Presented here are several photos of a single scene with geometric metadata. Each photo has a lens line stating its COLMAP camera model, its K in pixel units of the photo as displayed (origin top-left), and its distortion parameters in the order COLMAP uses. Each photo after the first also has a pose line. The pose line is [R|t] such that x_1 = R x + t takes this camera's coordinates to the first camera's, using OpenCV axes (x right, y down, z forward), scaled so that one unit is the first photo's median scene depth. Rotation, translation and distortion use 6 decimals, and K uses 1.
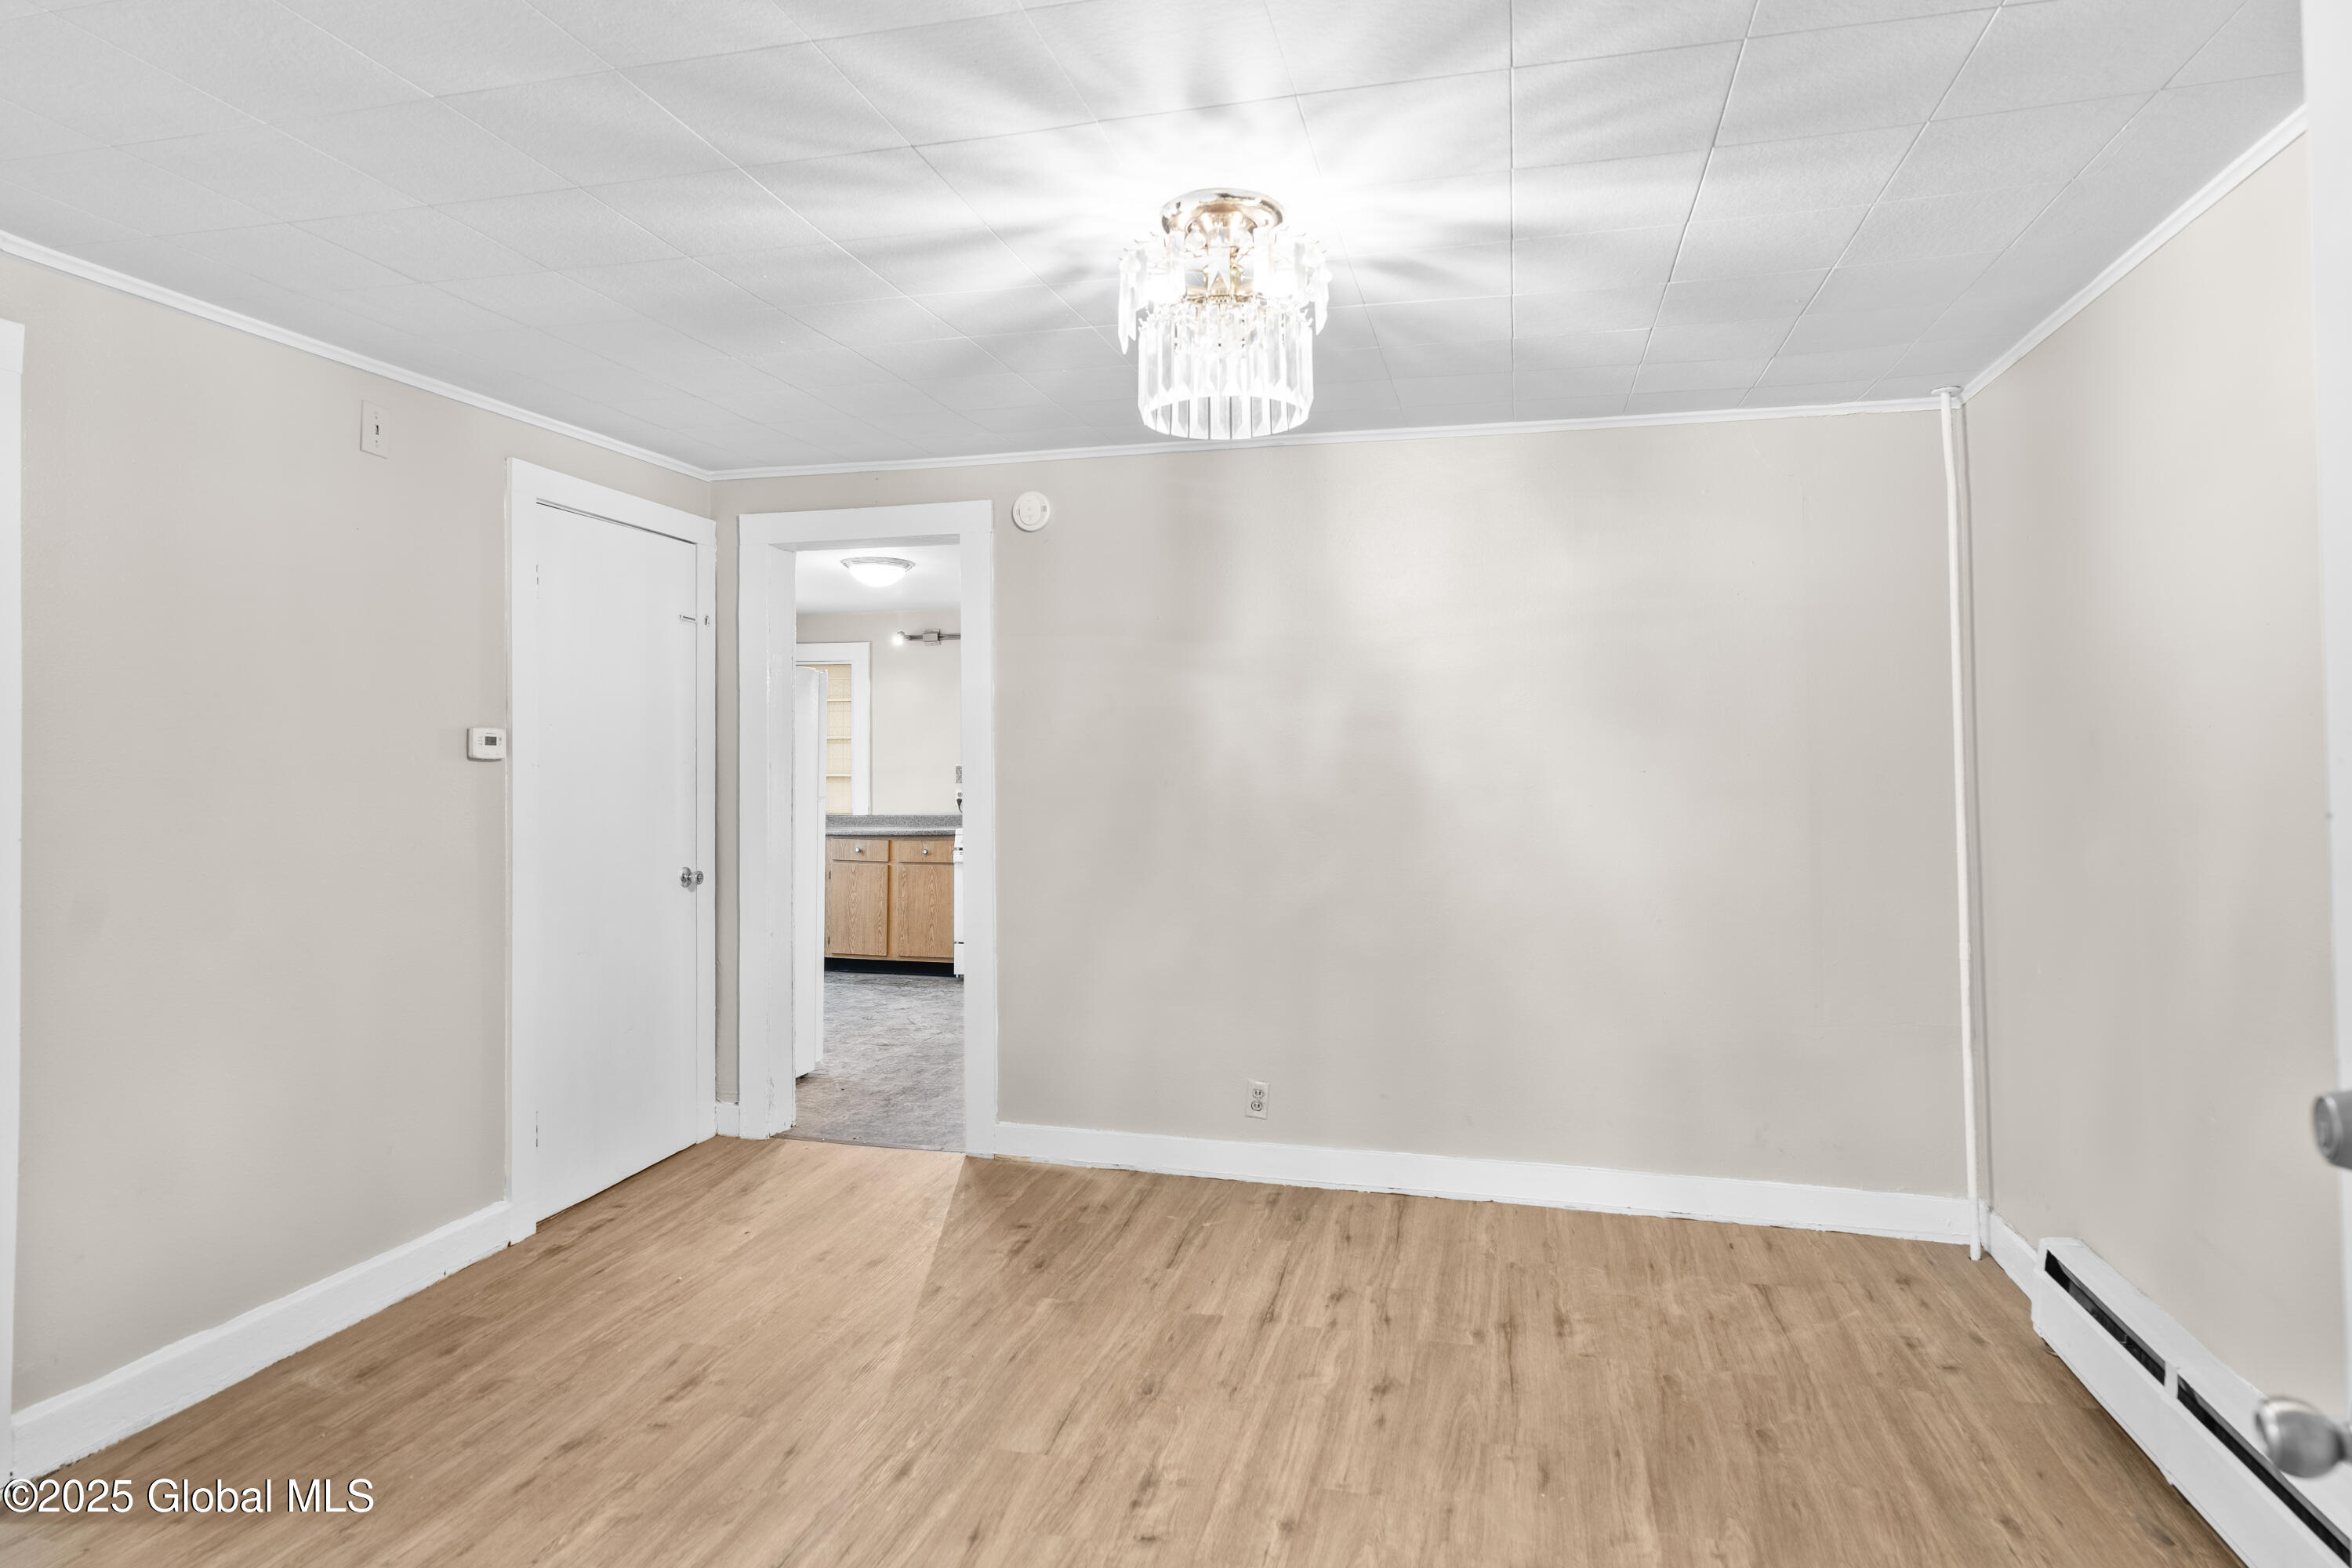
lens RADIAL K [[1350.7, 0, 1174.5], [0, 1350.7, 771.0], [0, 0, 1]] dist [0.000059, 0.000036]
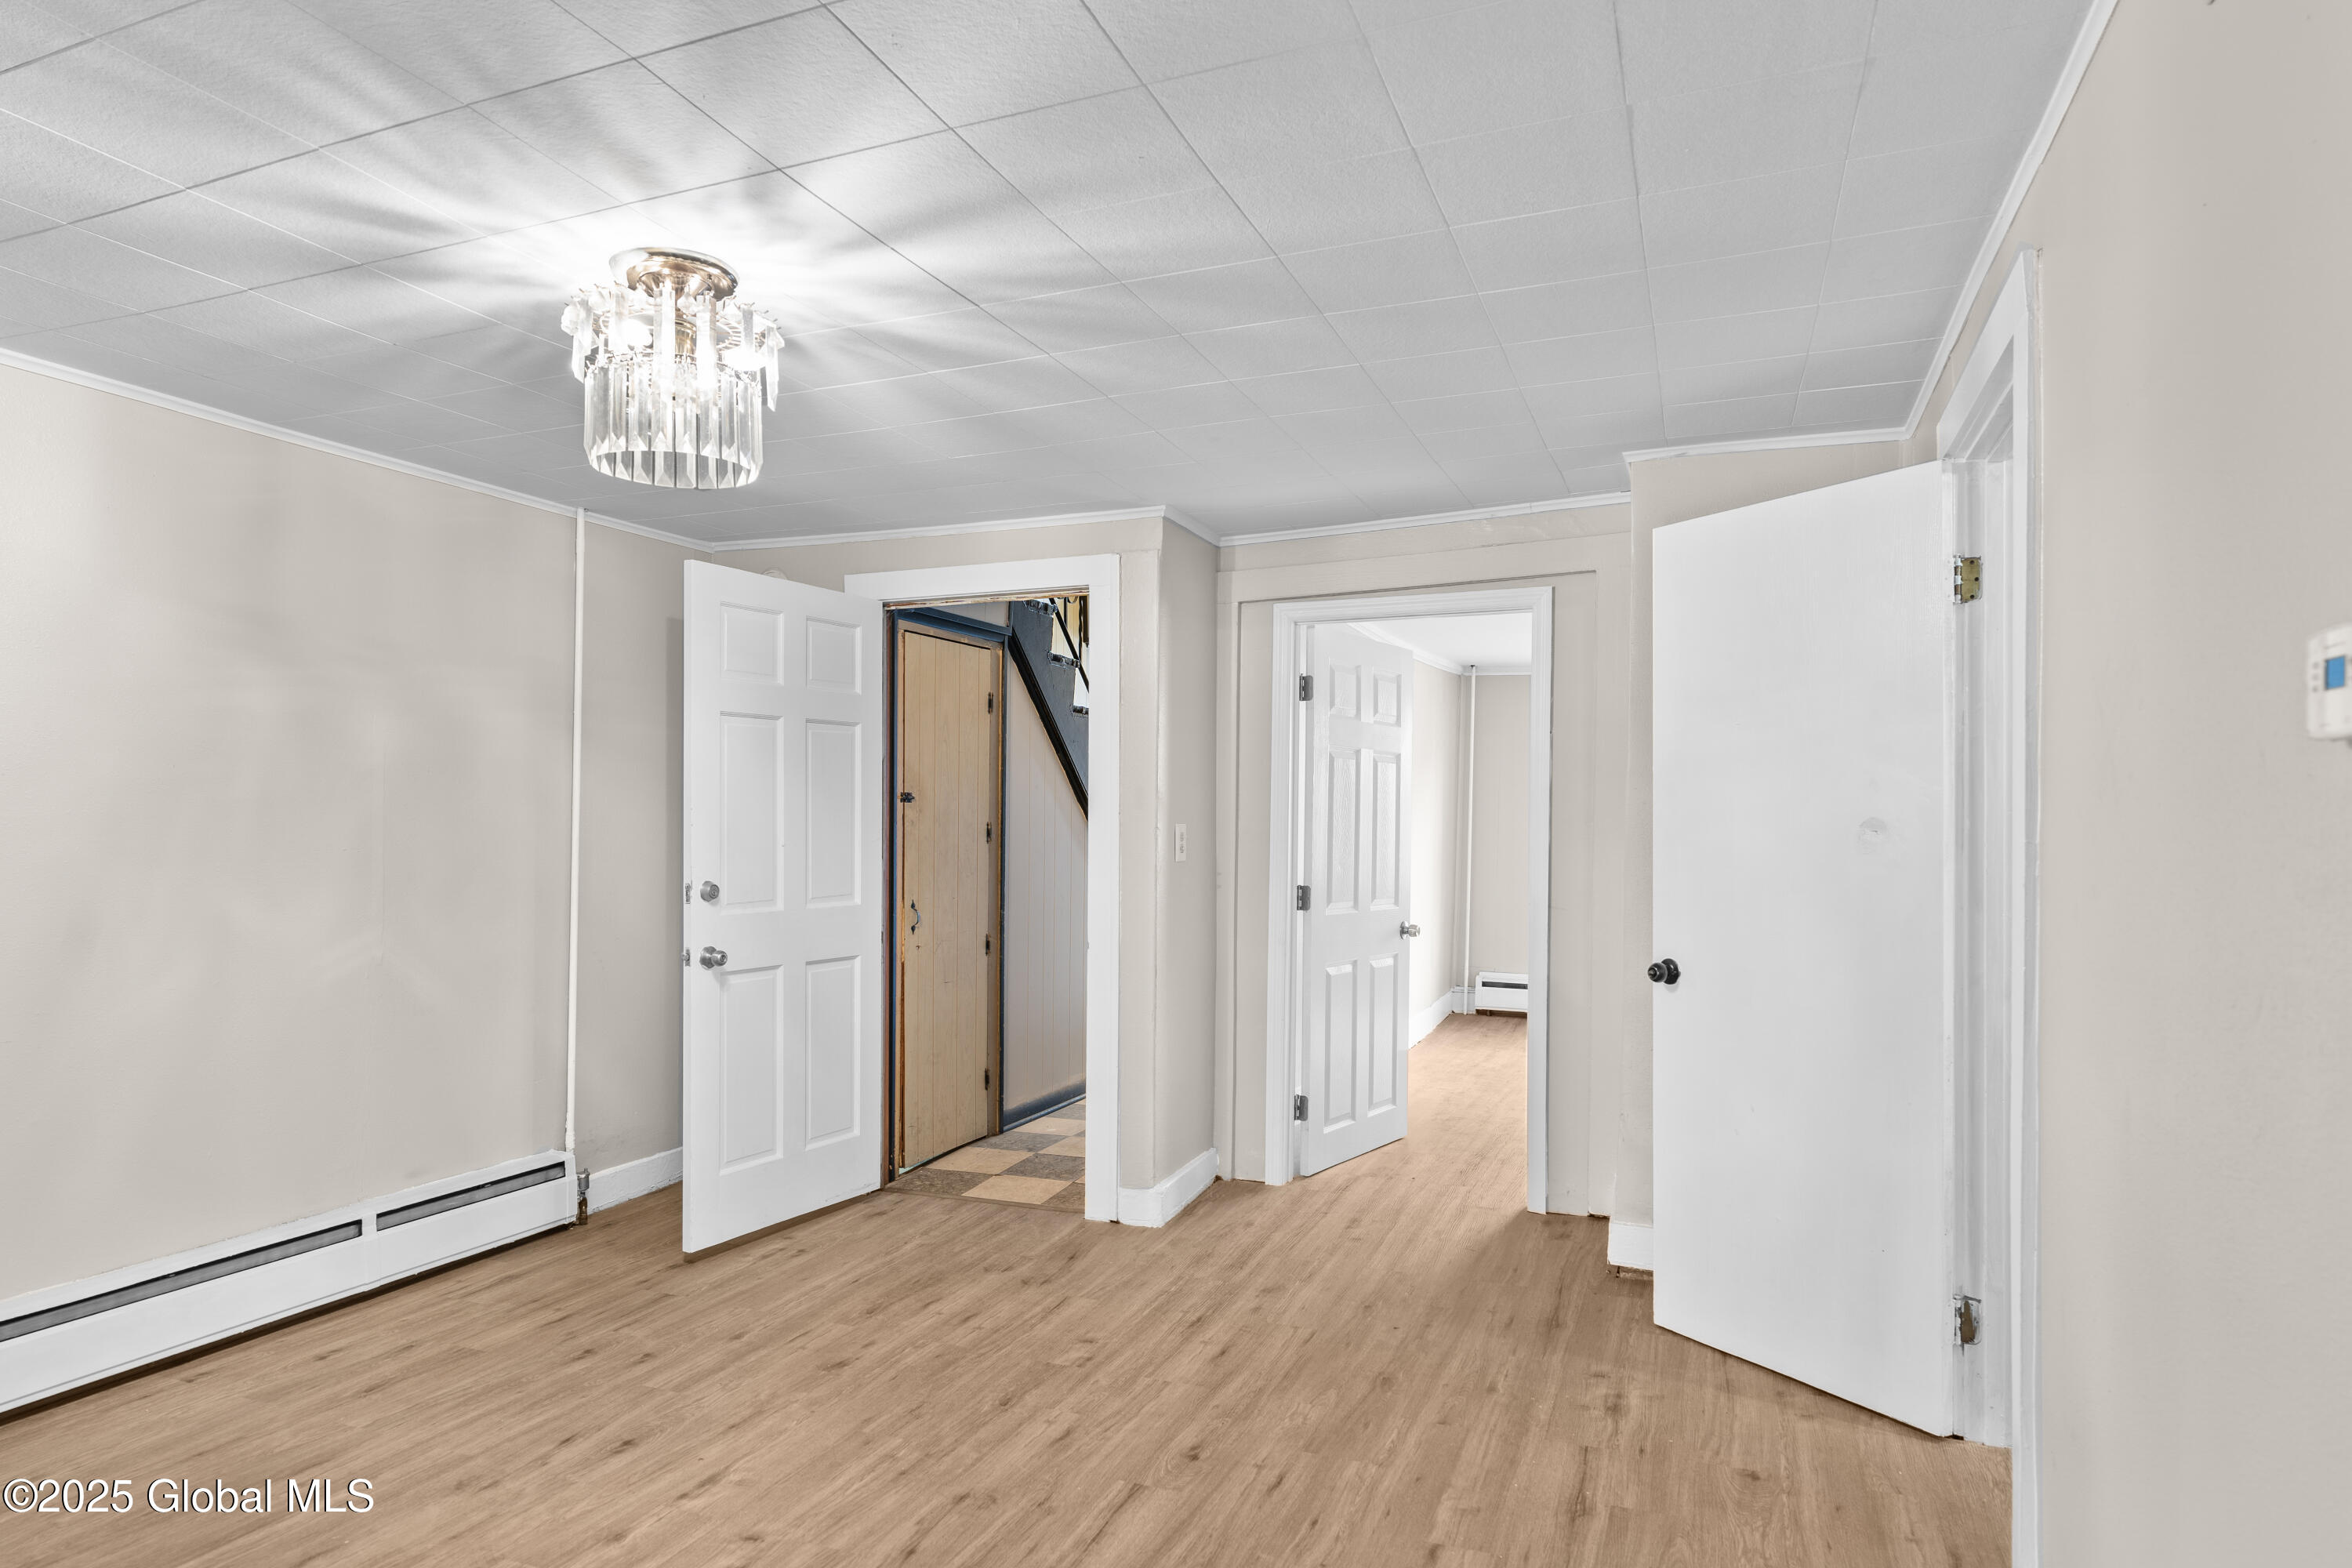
lens RADIAL K [[1401.9, 0, 1178.3], [0, 1401.9, 801.5], [0, 0, 1]] dist [-0.005732, -0.000848]
pose [[-0.991923, 0.000282, 0.126837, -0.486531], [-0.001043, 0.999946, -0.010382, 0.001431], [-0.126833, -0.010431, -0.991869, 2.036580]]
